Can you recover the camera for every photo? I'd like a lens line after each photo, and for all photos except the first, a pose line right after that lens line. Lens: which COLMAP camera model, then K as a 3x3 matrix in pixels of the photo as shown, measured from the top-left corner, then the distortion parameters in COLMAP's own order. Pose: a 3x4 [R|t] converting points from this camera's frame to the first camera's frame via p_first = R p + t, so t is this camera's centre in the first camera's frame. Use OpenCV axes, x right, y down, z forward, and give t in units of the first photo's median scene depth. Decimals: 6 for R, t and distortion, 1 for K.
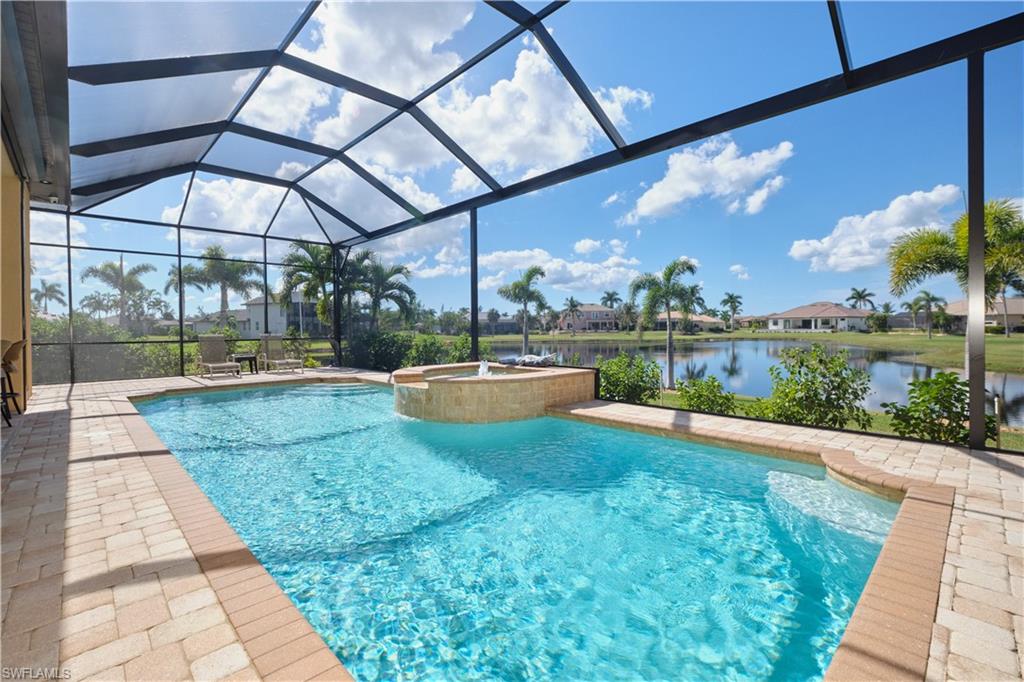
lens RADIAL K [[449.7, 0, 499.9], [0, 449.7, 336.4], [0, 0, 1]] dist [-0.000968, -0.000620]
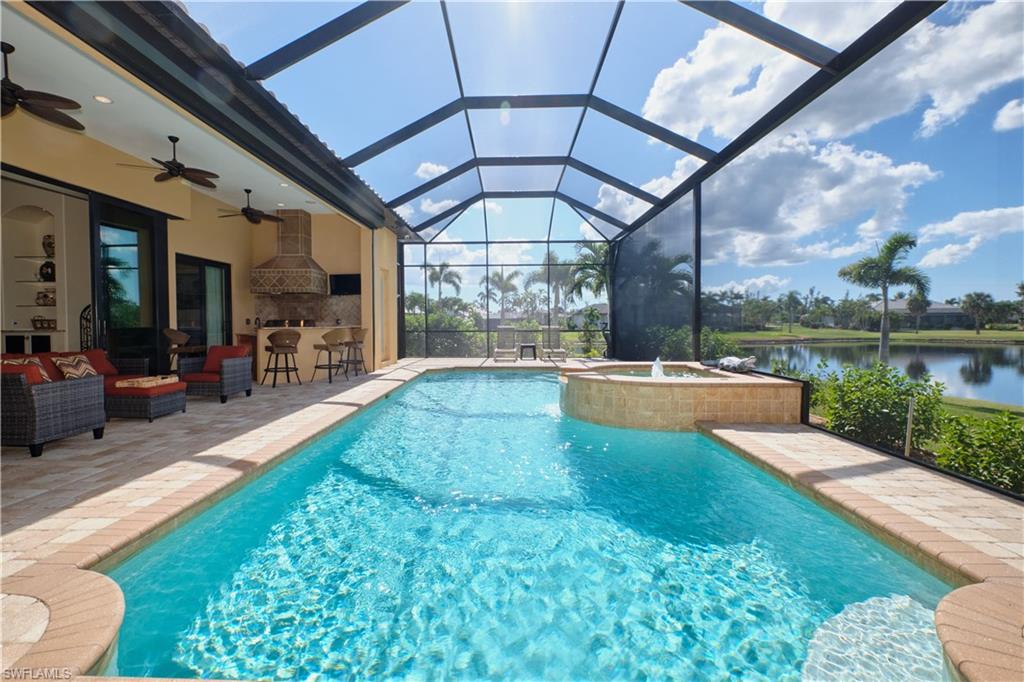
lens RADIAL K [[449.7, 0, 499.9], [0, 449.7, 336.4], [0, 0, 1]] dist [-0.000968, -0.000620]
pose [[0.705942, 0.029399, -0.707660, 0.133672], [-0.015992, 0.999545, 0.025571, -0.003637], [0.708090, -0.006735, 0.706091, 0.055501]]
